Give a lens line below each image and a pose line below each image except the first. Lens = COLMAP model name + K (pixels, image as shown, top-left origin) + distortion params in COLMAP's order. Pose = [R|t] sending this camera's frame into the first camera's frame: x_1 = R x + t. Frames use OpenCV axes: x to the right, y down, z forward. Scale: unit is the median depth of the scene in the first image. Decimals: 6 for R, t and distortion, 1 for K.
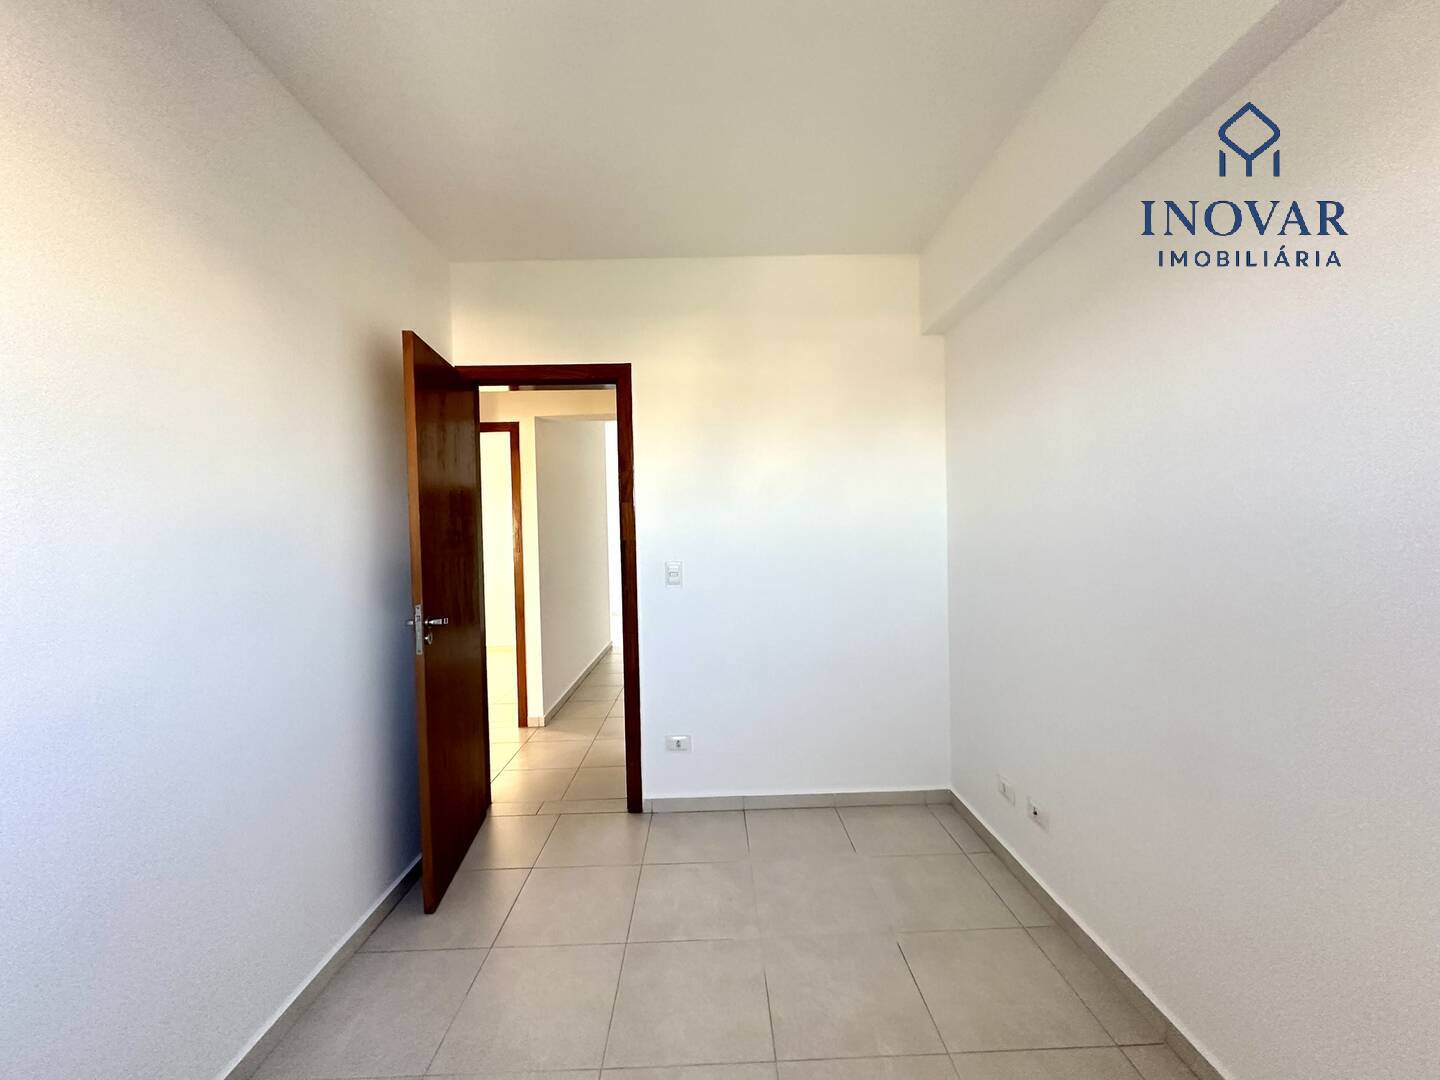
lens RADIAL K [[578.3, 0, 723.0], [0, 578.3, 540.0], [0, 0, 1]] dist [-0.000995, 0.000062]
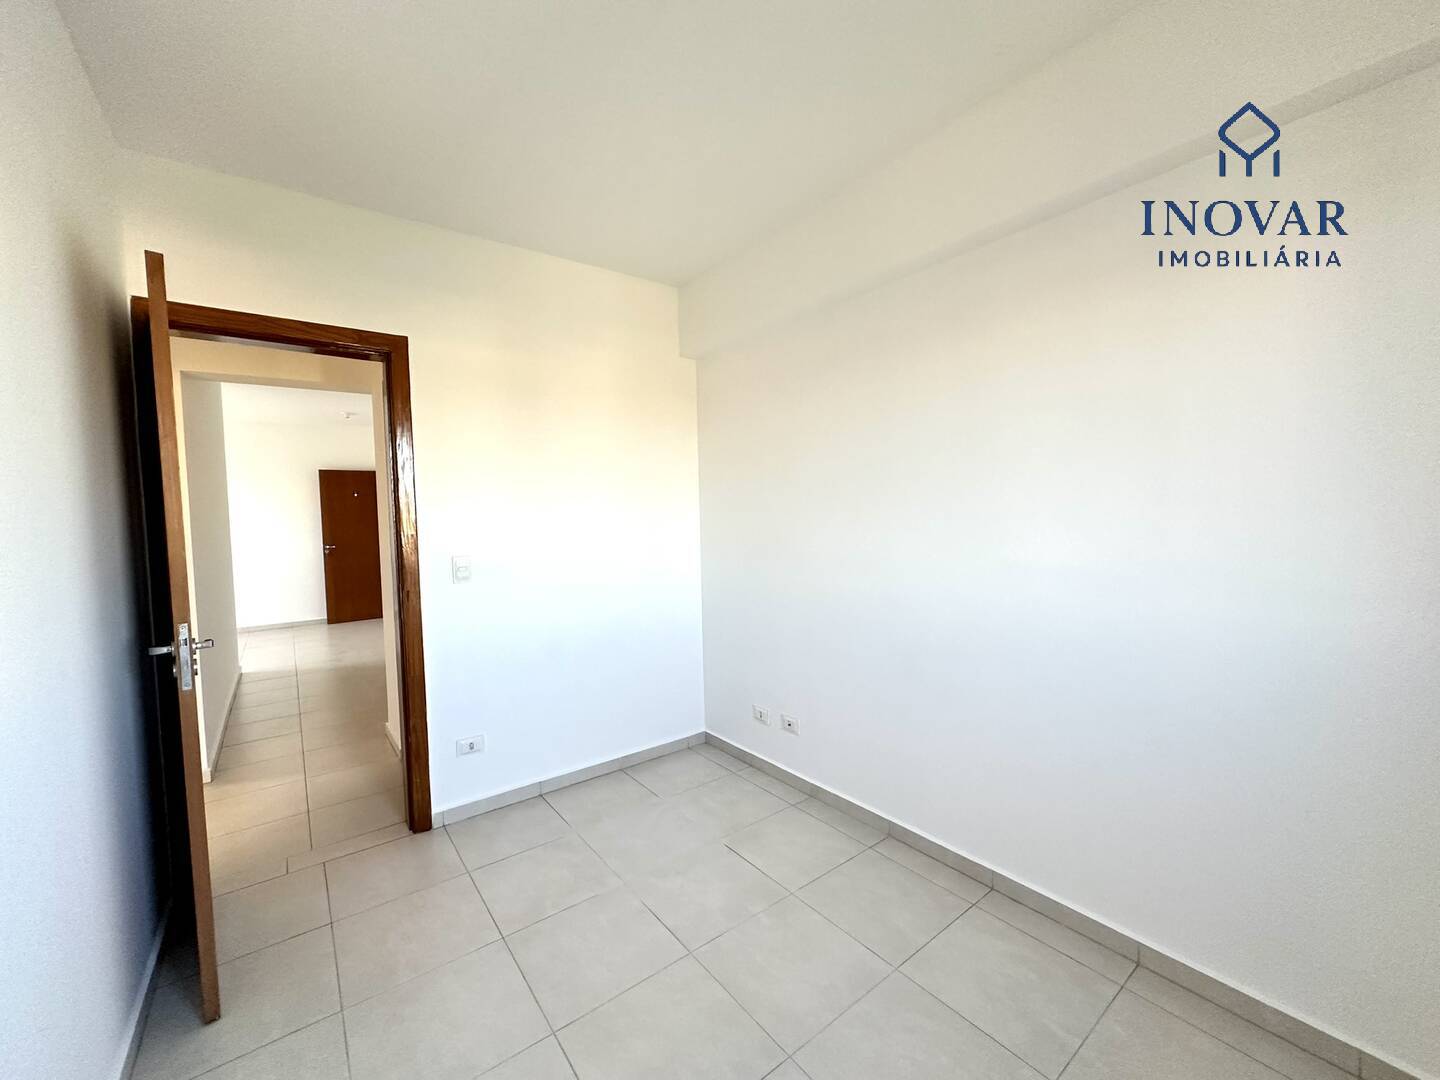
lens RADIAL K [[578.3, 0, 728.8], [0, 578.3, 540.8], [0, 0, 1]] dist [-0.000995, 0.000062]
pose [[0.807577, -0.030009, 0.588998, -0.294115], [0.018316, 0.999499, 0.025811, -0.003658], [-0.589478, -0.010056, 0.807722, -0.020313]]
